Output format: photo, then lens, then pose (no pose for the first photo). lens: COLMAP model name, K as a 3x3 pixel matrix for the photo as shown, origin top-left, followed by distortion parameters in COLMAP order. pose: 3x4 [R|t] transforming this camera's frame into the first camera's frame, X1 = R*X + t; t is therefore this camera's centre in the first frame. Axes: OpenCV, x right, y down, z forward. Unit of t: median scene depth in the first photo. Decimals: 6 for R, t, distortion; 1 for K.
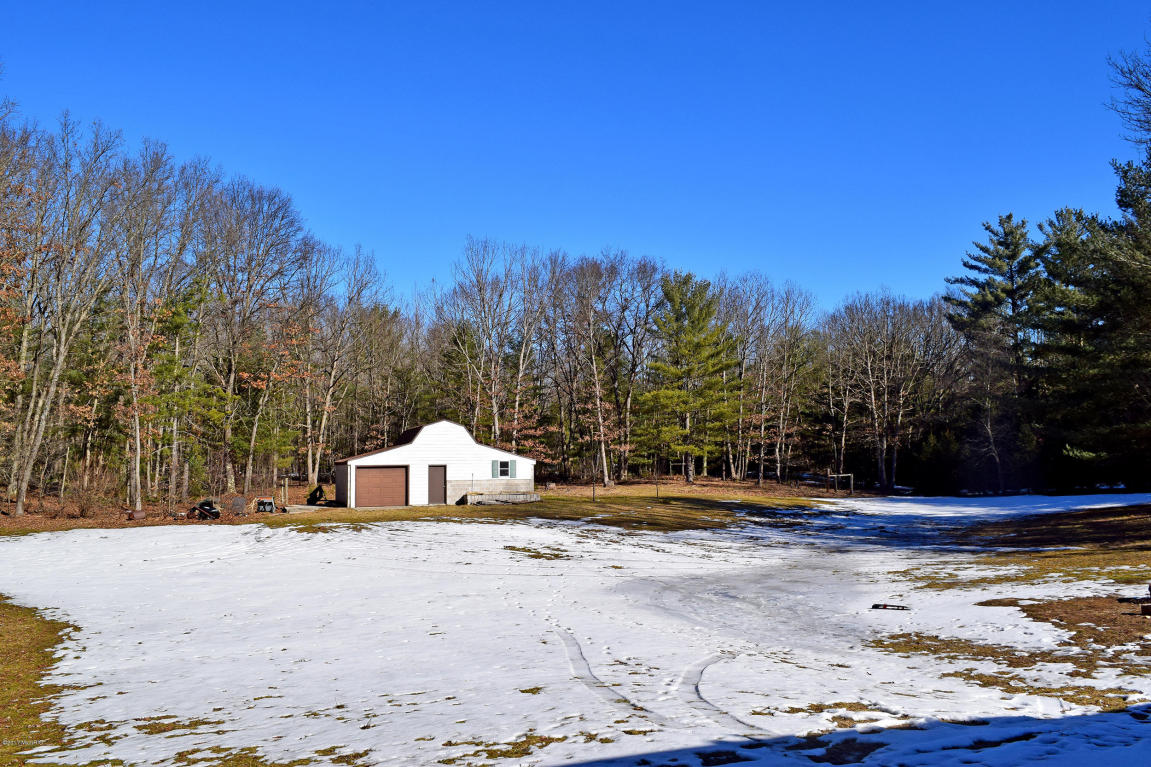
lens RADIAL K [[902.3, 0, 574.5], [0, 902.3, 388.0], [0, 0, 1]] dist [-0.101068, 0.028969]
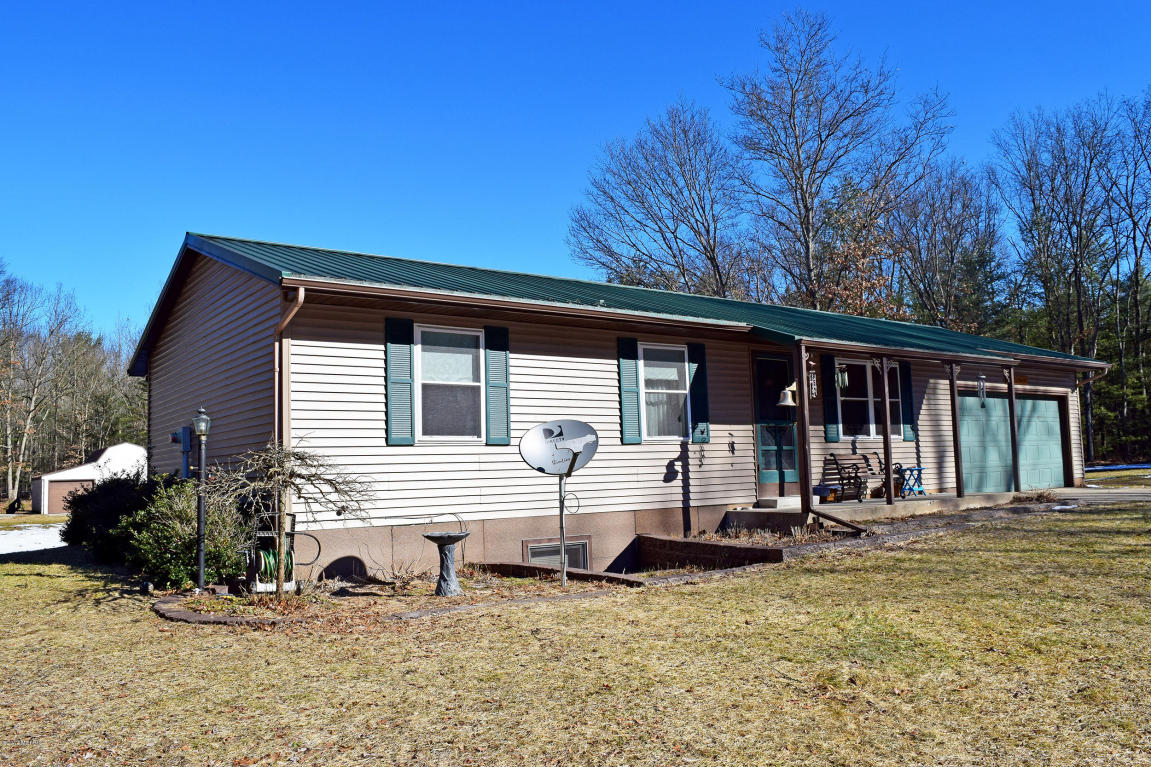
lens RADIAL K [[902.3, 0, 572.8], [0, 902.3, 381.4], [0, 0, 1]] dist [-0.101068, 0.028969]
pose [[0.960054, 0.007011, 0.279727, 0.050428], [-0.000425, 0.999721, -0.023597, -0.009512], [-0.279815, 0.022535, 0.959790, -0.161064]]
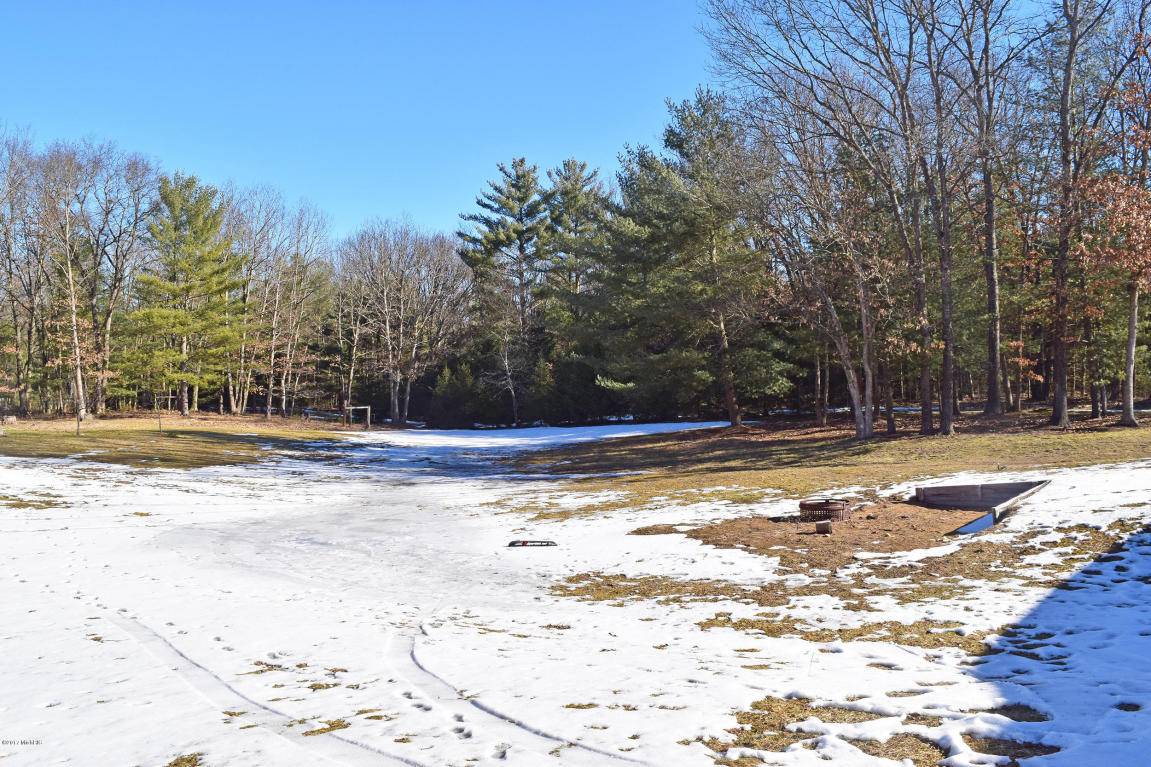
lens RADIAL K [[902.3, 0, 575.6], [0, 902.3, 372.9], [0, 0, 1]] dist [-0.101068, 0.028969]
pose [[0.841136, 0.019470, 0.540472, -0.019885], [-0.046123, 0.998293, 0.035817, 0.015744], [-0.538853, -0.055055, 0.840599, 0.079002]]
